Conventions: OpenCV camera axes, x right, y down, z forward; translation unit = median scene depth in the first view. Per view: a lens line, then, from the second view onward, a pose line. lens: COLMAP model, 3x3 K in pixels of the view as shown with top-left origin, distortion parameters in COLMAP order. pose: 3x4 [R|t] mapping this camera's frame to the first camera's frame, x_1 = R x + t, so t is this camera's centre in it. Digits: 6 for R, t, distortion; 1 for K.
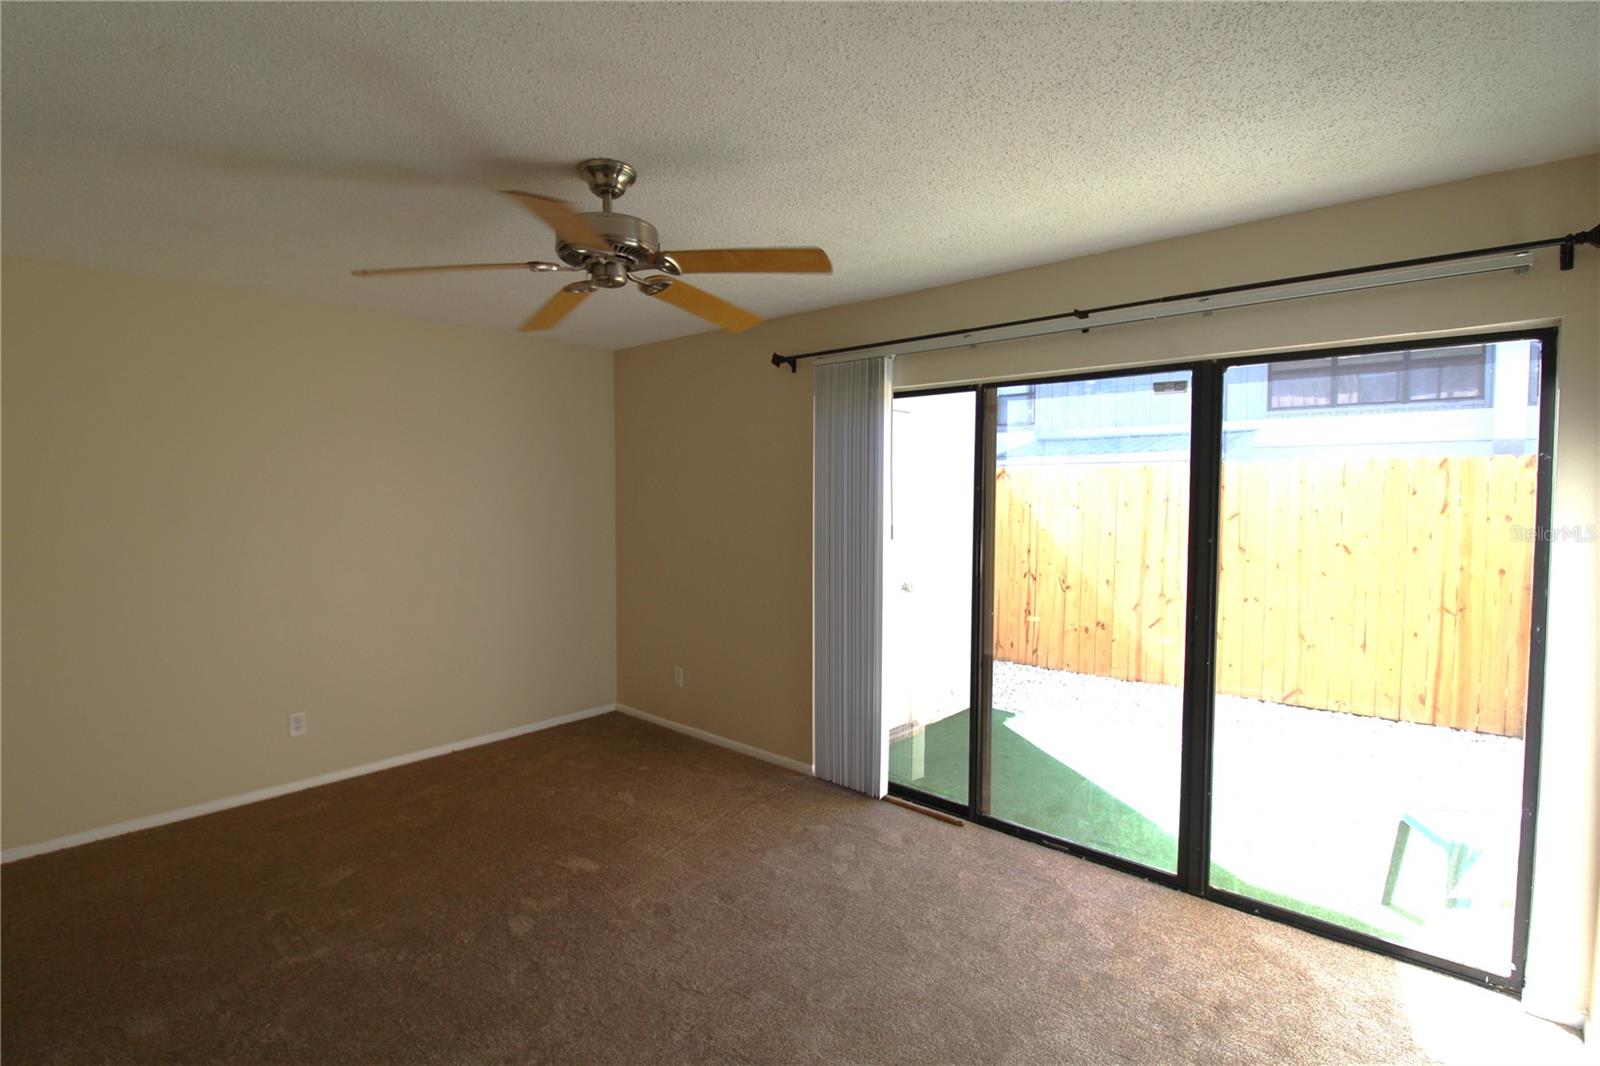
lens RADIAL K [[794.8, 0, 800.0], [0, 794.8, 533.0], [0, 0, 1]] dist [-0.029819, -0.000147]
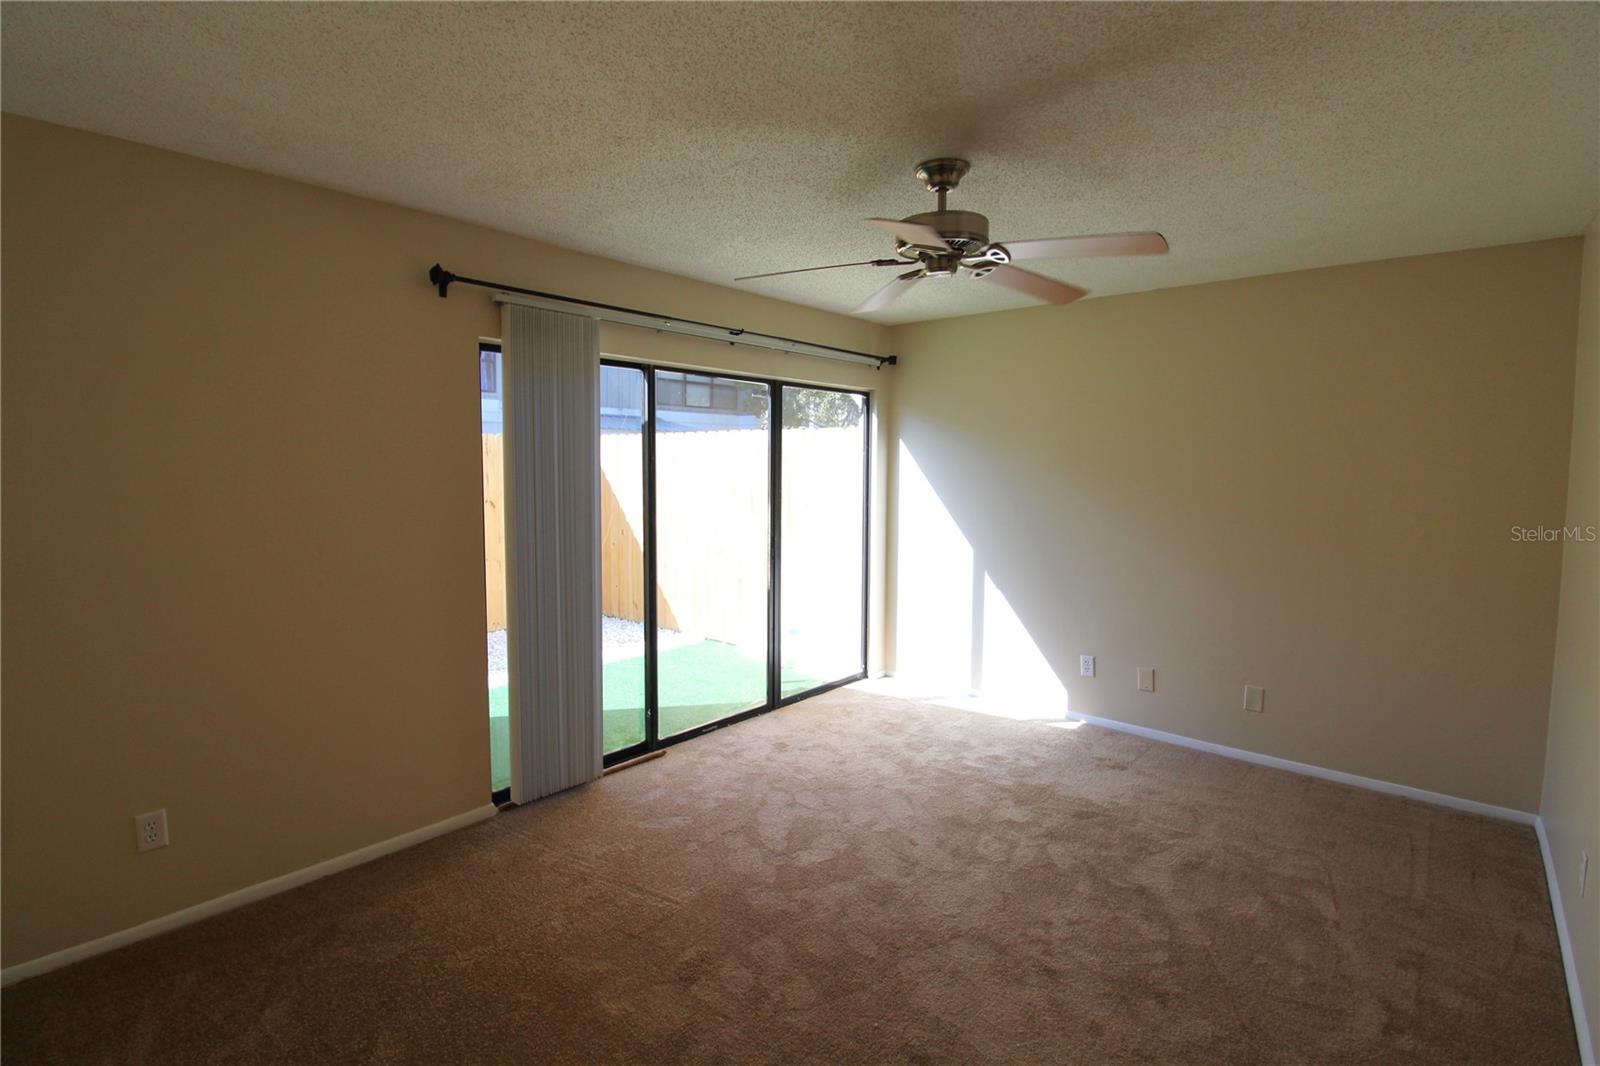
lens RADIAL K [[776.9, 0, 796.6], [0, 776.9, 516.0], [0, 0, 1]] dist [-0.000618, -0.000075]
pose [[-0.050391, -0.076648, 0.995784, -1.015437], [0.038854, 0.996145, 0.078642, -0.058844], [-0.997974, 0.042653, -0.047219, 0.963165]]
